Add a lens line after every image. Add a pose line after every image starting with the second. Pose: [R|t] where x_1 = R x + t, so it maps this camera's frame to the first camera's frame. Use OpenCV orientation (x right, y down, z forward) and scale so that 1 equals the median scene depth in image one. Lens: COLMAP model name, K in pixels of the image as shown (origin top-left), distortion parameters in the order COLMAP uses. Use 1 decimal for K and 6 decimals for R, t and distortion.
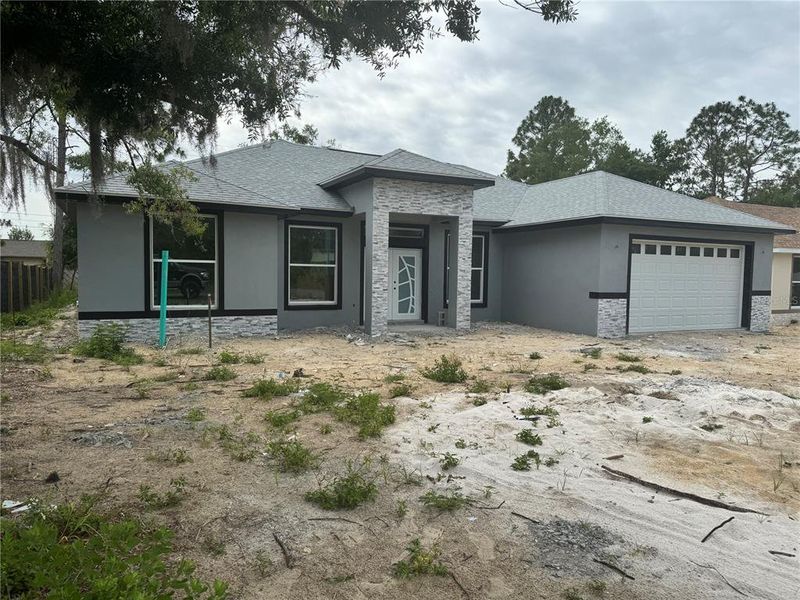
lens RADIAL K [[568.3, 0, 407.7], [0, 568.3, 309.1], [0, 0, 1]] dist [0.062209, -0.042166]
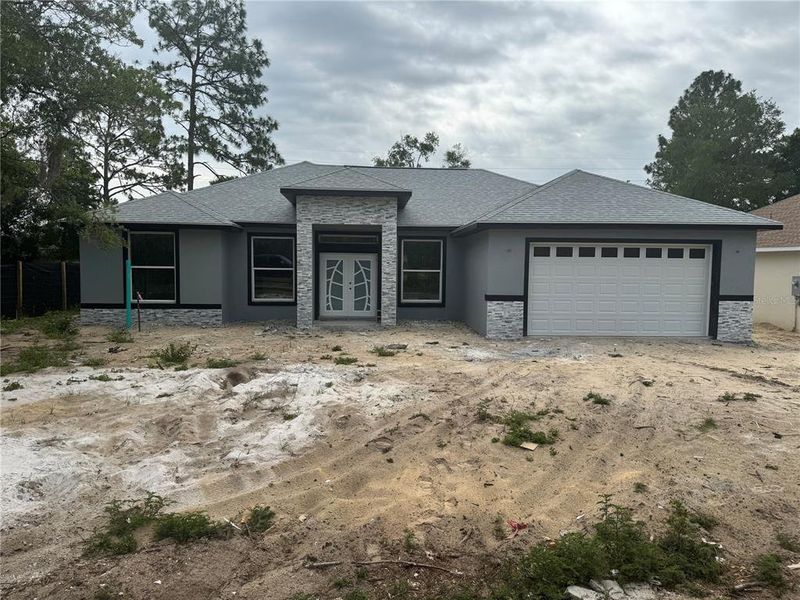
lens RADIAL K [[568.3, 0, 401.1], [0, 568.3, 306.1], [0, 0, 1]] dist [0.062209, -0.042166]
pose [[0.921070, 0.022418, -0.388750, 0.554209], [-0.022435, 0.999738, 0.004497, -0.009430], [0.388749, 0.004579, 0.921332, -0.010234]]
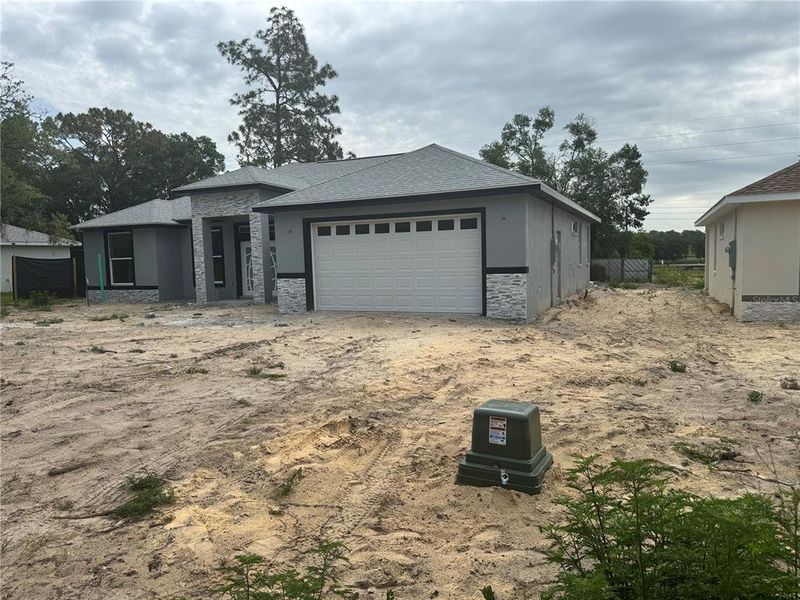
lens RADIAL K [[568.3, 0, 403.2], [0, 568.3, 304.7], [0, 0, 1]] dist [0.062209, -0.042166]
pose [[0.630612, 0.030062, -0.775516, 1.297325], [-0.013299, 0.999521, 0.027932, -0.000785], [0.775984, -0.007300, 0.630710, 0.451820]]
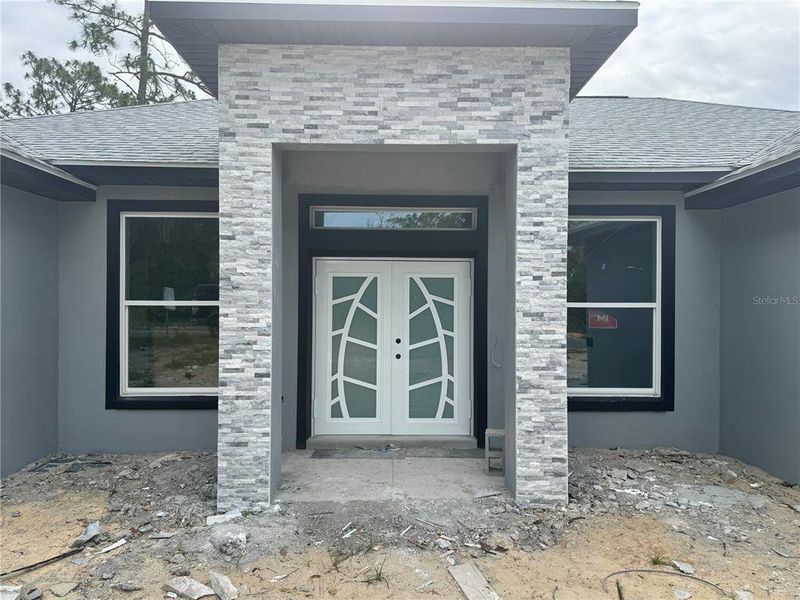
lens RADIAL K [[568.3, 0, 395.4], [0, 568.3, 301.7], [0, 0, 1]] dist [0.062209, -0.042166]
pose [[0.896255, -0.010634, -0.443411, 0.167794], [-0.019299, 0.997831, -0.062939, -0.053646], [0.443119, 0.064967, 0.894106, 0.682869]]
